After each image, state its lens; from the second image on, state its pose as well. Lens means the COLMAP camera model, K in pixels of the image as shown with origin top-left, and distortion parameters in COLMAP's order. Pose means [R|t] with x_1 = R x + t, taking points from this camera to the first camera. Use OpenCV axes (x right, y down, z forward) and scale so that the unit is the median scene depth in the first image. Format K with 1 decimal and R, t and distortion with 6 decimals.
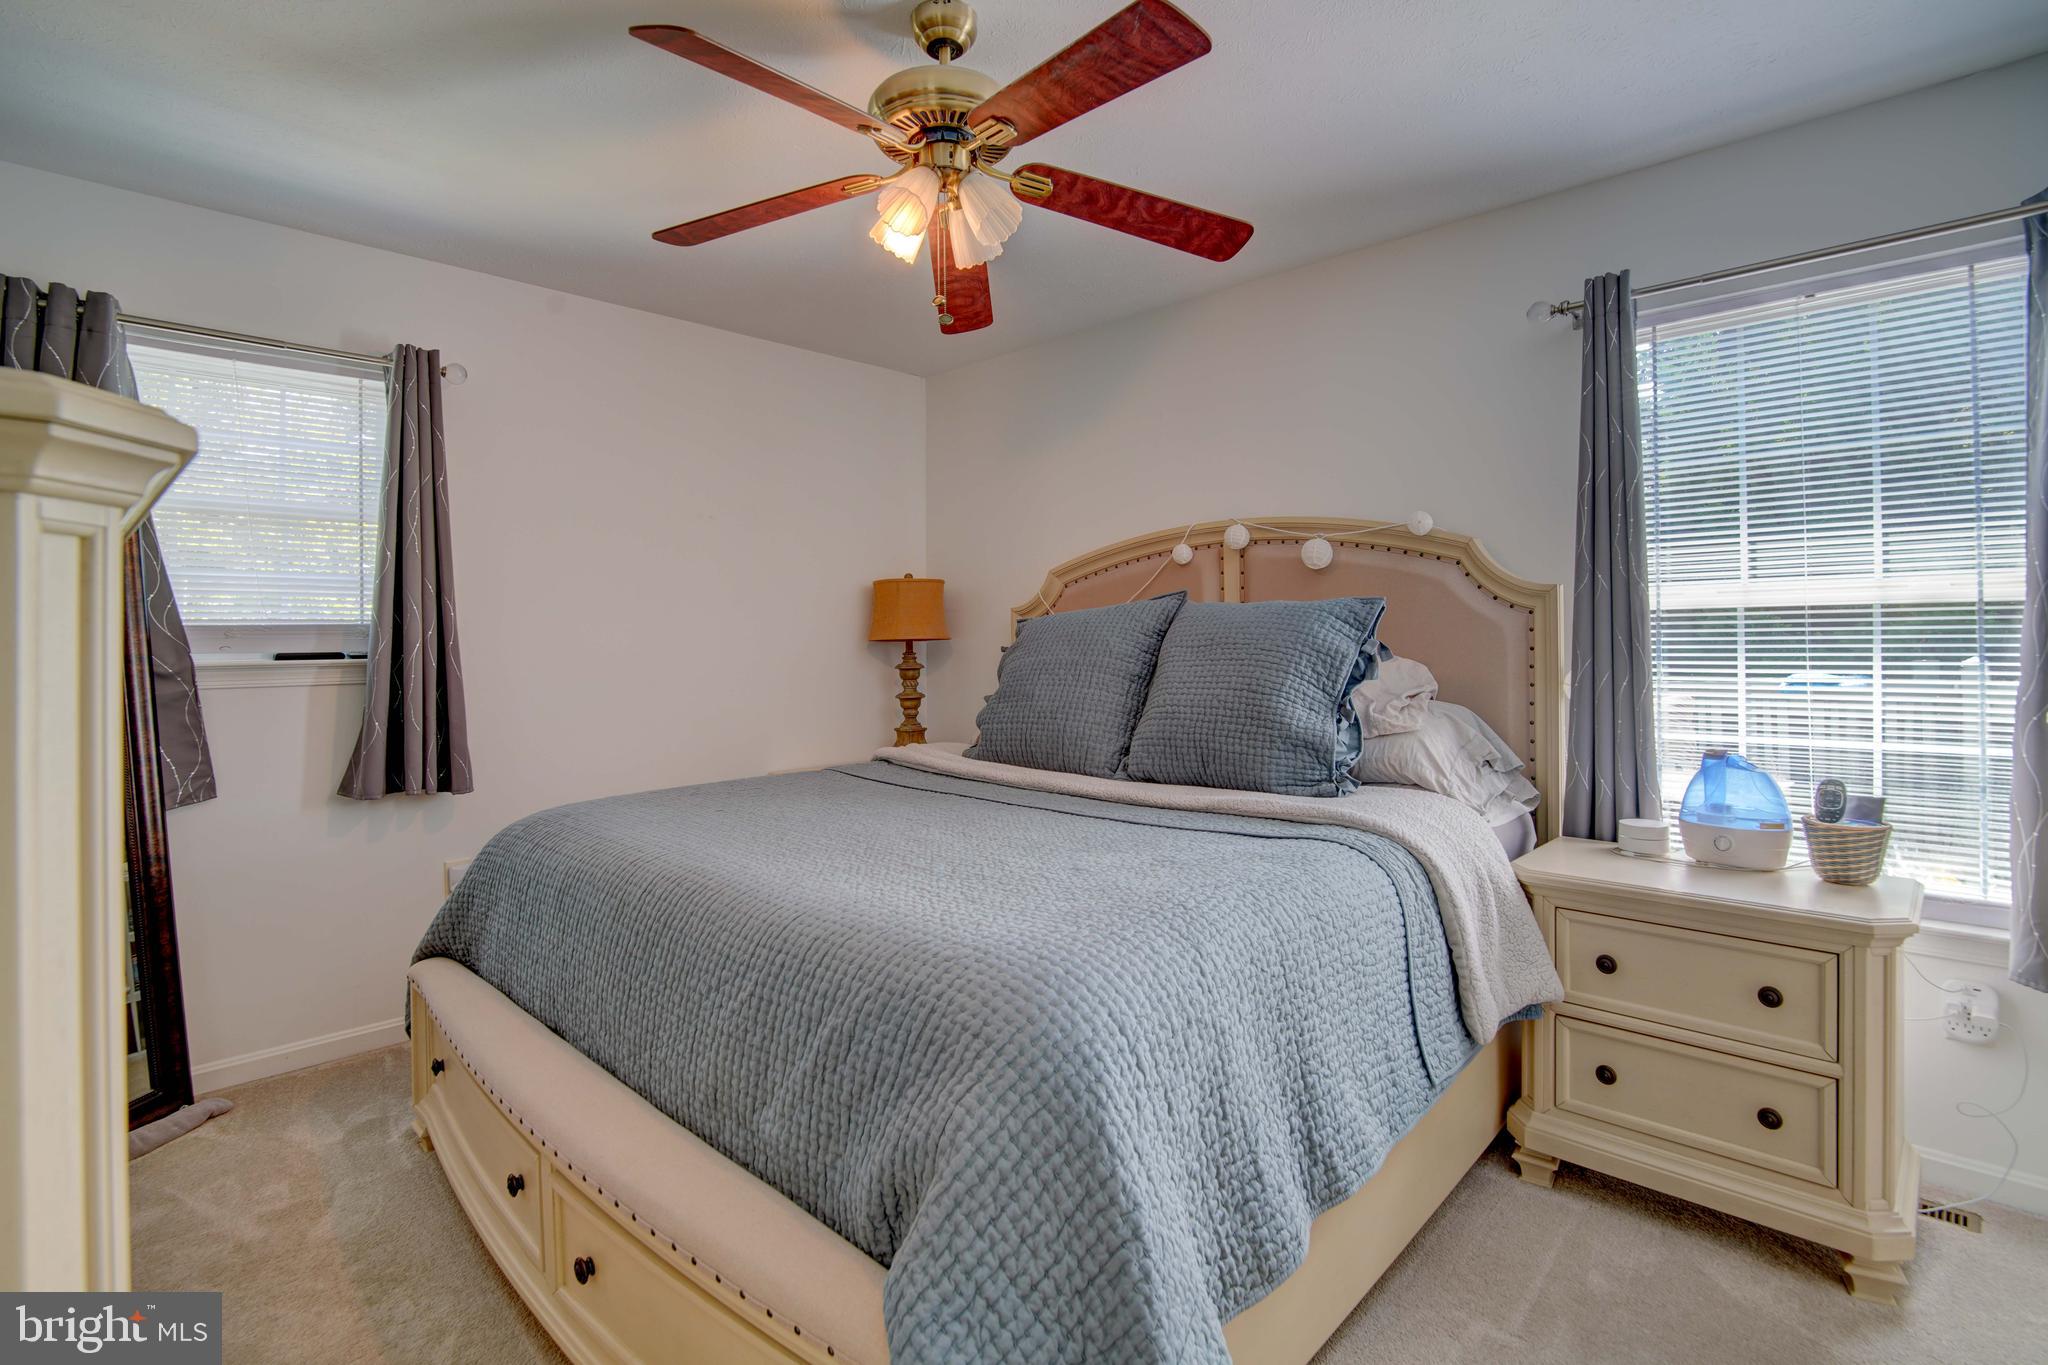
lens RADIAL K [[968.1, 0, 1032.1], [0, 968.1, 638.3], [0, 0, 1]] dist [-0.003326, -0.000262]
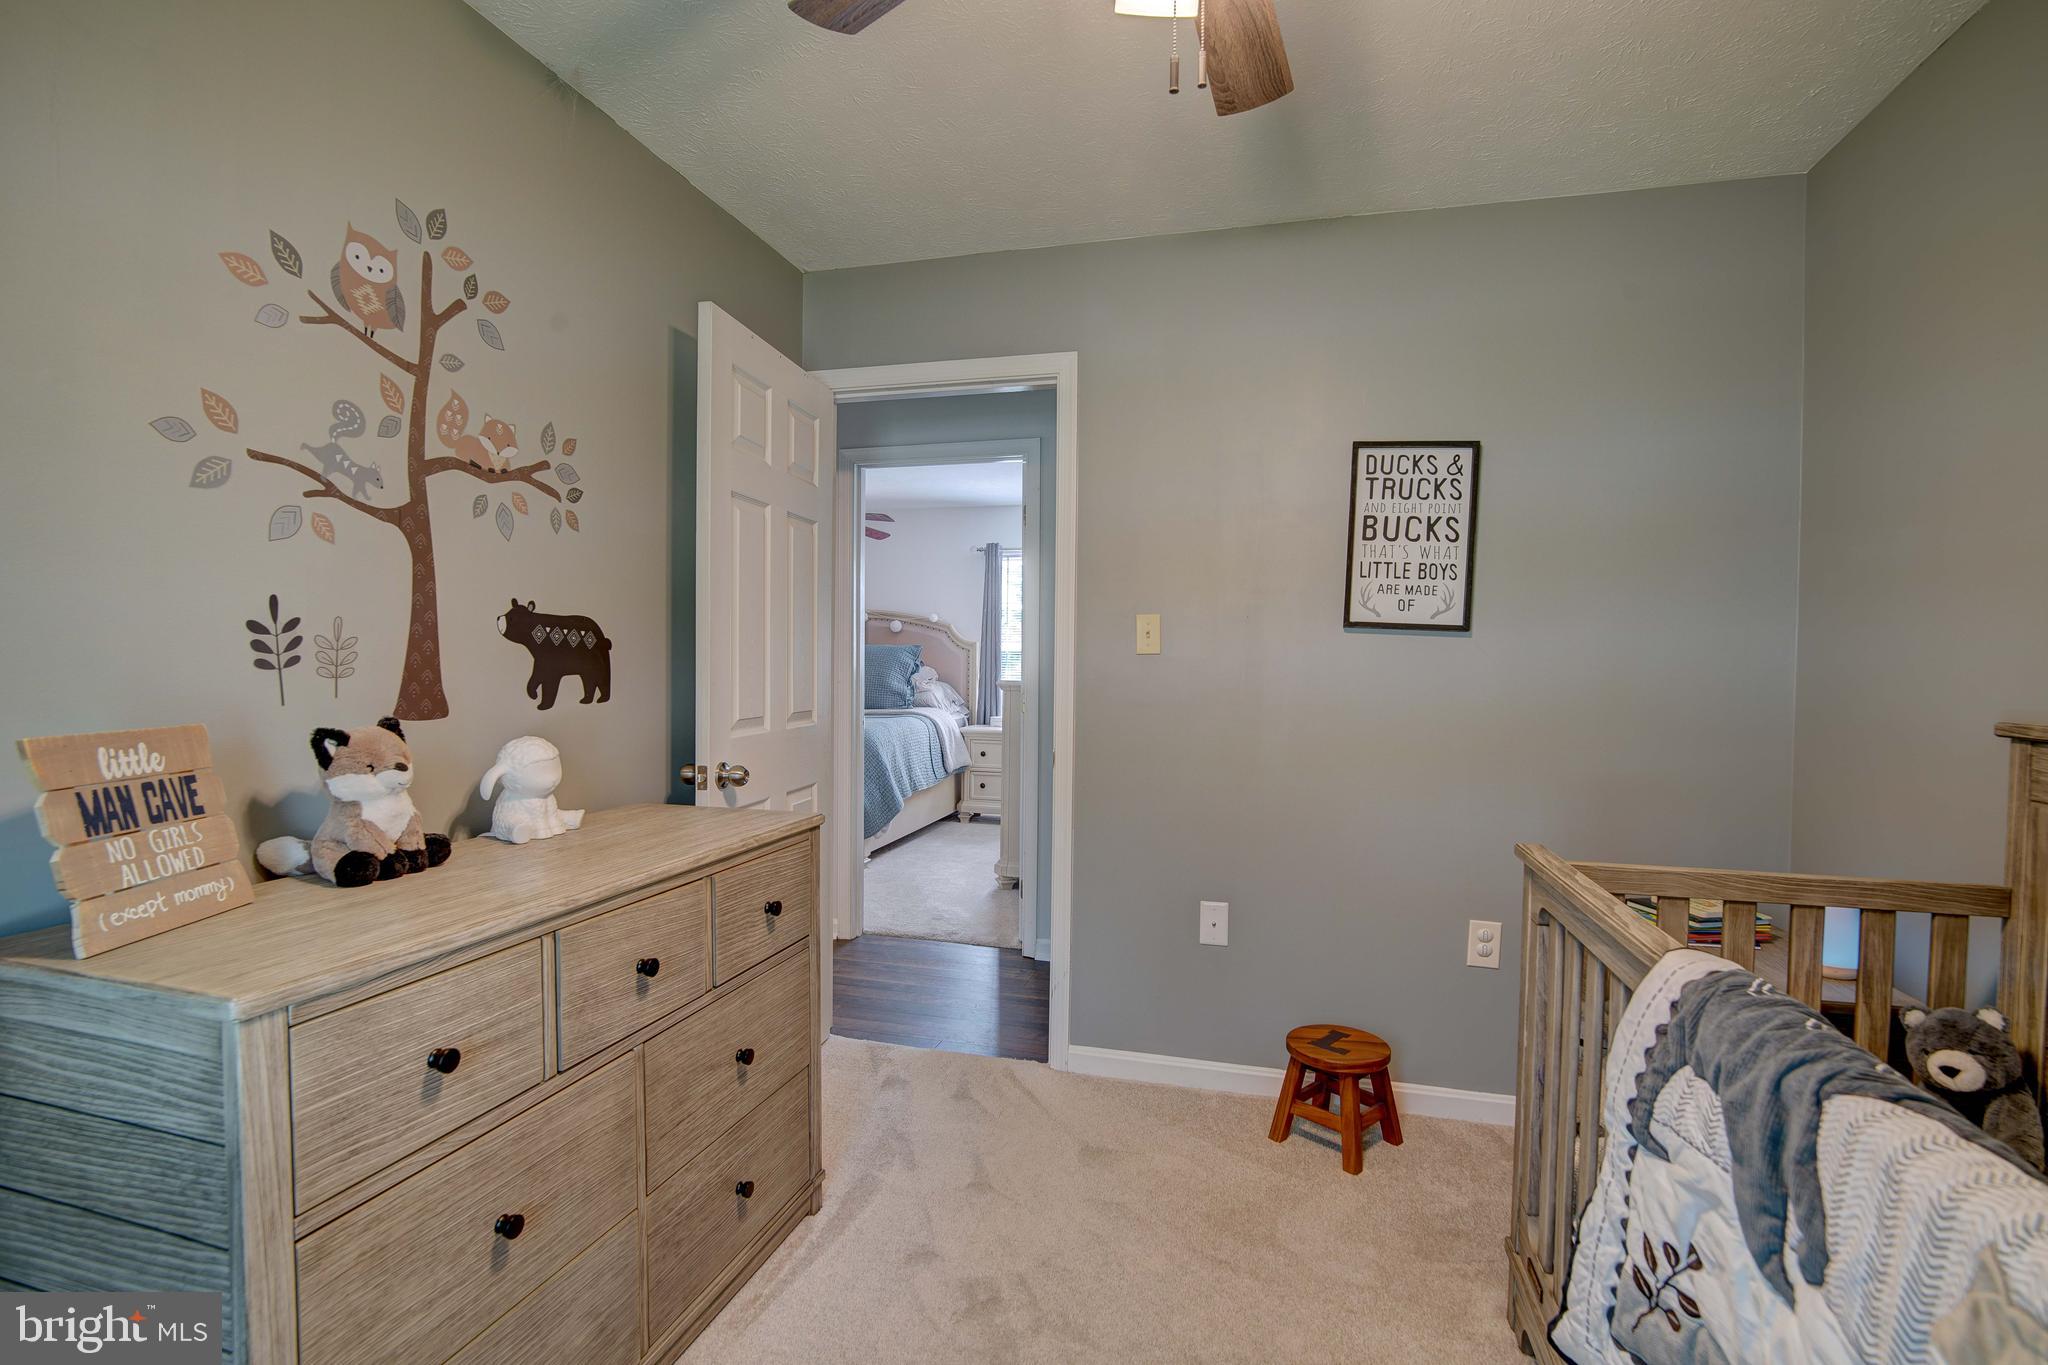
lens RADIAL K [[967.3, 0, 1024.0], [0, 967.3, 682.5], [0, 0, 1]] dist [-0.002217, -0.000189]
pose [[0.881773, 0.007825, 0.471608, -0.774291], [-0.017462, 0.999719, 0.016061, 0.019861], [-0.471350, -0.022398, 0.881662, -1.796717]]
